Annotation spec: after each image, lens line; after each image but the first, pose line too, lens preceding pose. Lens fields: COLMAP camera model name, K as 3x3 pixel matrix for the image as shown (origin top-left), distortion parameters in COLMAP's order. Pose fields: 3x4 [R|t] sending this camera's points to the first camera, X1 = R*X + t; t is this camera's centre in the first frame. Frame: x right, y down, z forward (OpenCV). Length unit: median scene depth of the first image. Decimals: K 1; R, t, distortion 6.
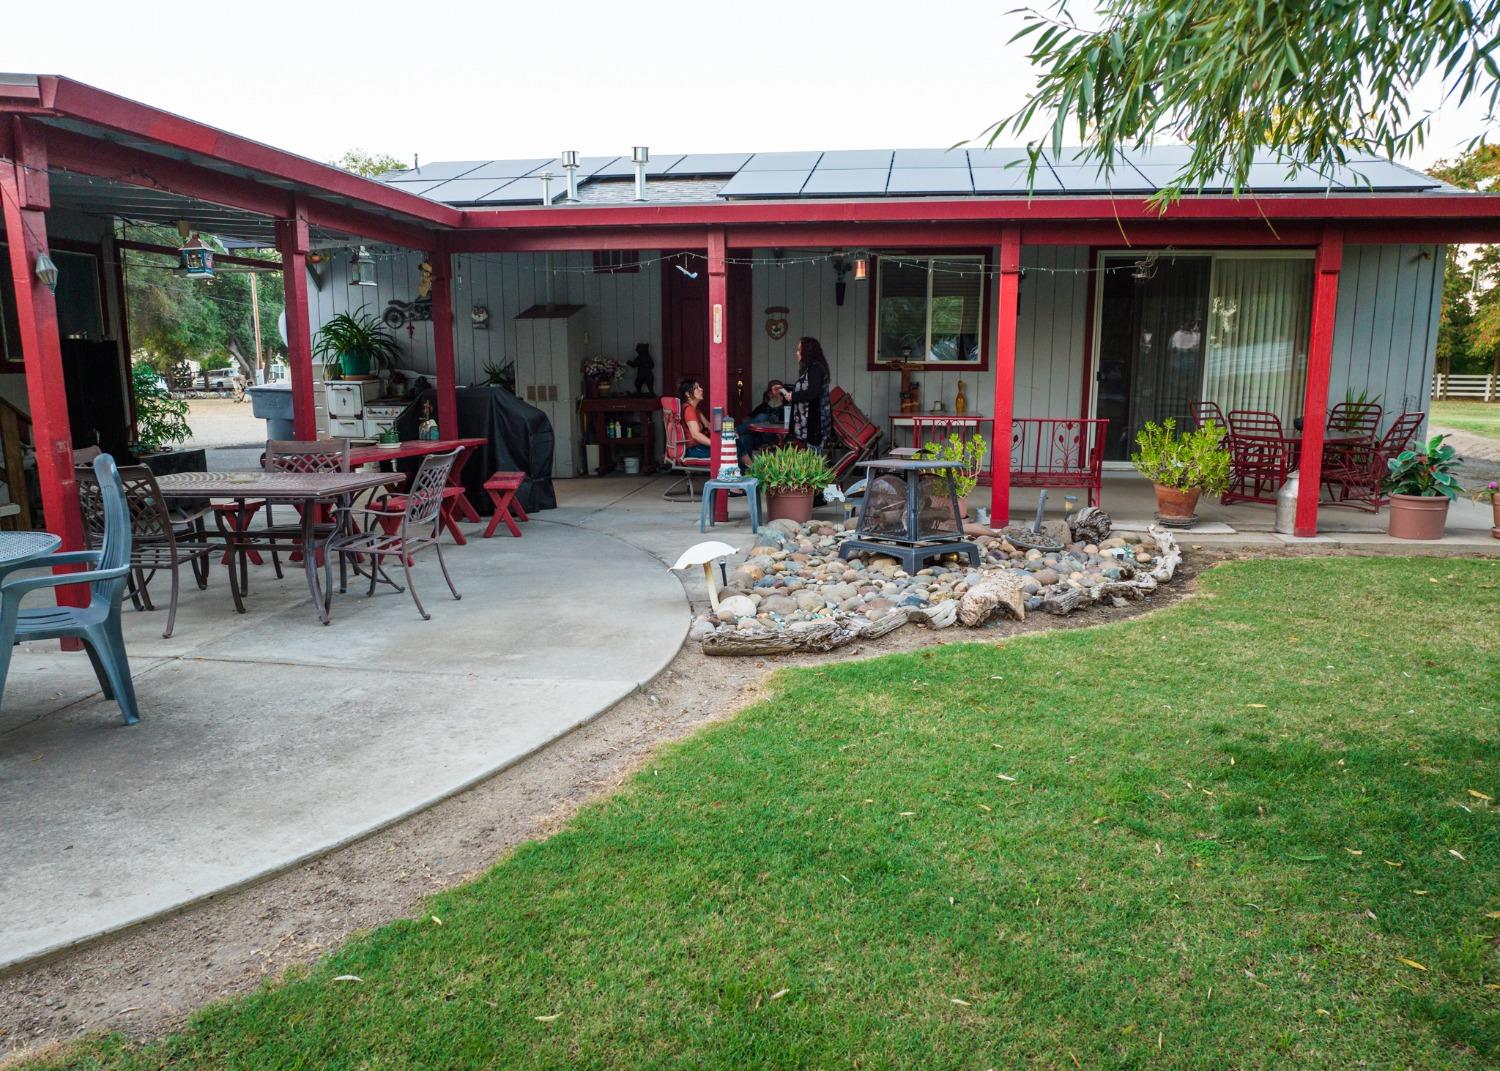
lens RADIAL K [[1046.1, 0, 751.4], [0, 1046.1, 539.6], [0, 0, 1]] dist [-0.002771, -0.000527]
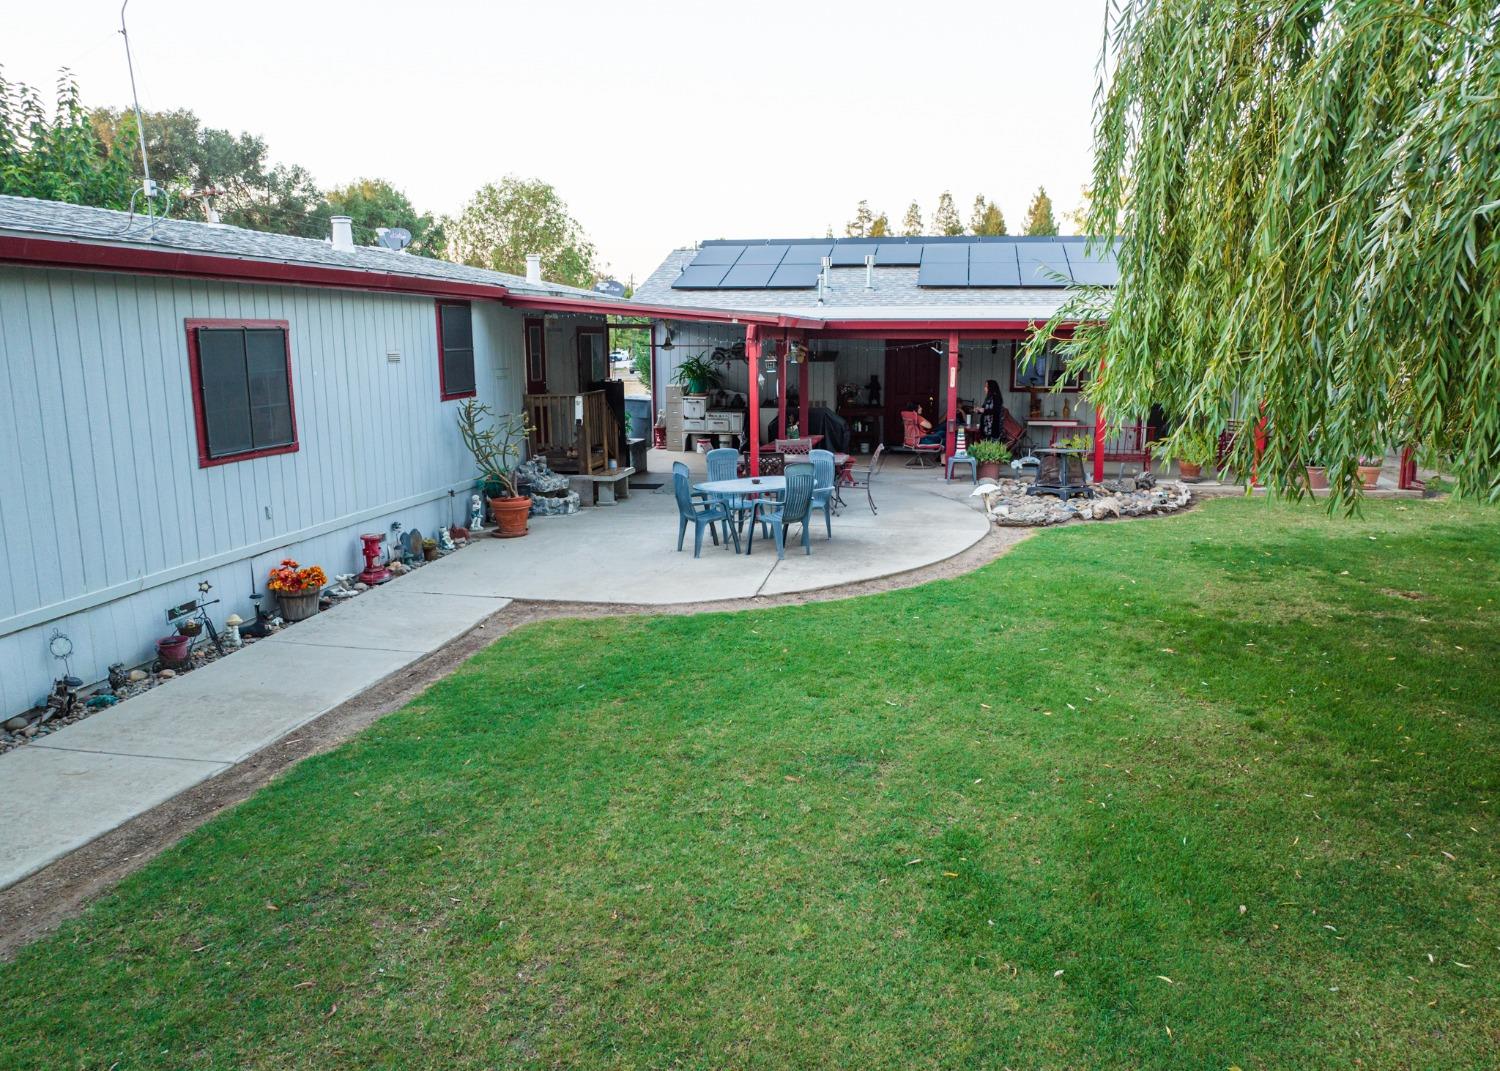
lens RADIAL K [[1046.1, 0, 750.3], [0, 1046.1, 533.4], [0, 0, 1]] dist [-0.002771, -0.000527]
pose [[0.999368, 0.006050, -0.035025, -0.349636], [-0.005348, 0.999784, 0.020099, 0.049039], [0.035139, -0.019899, 0.999184, -0.994467]]
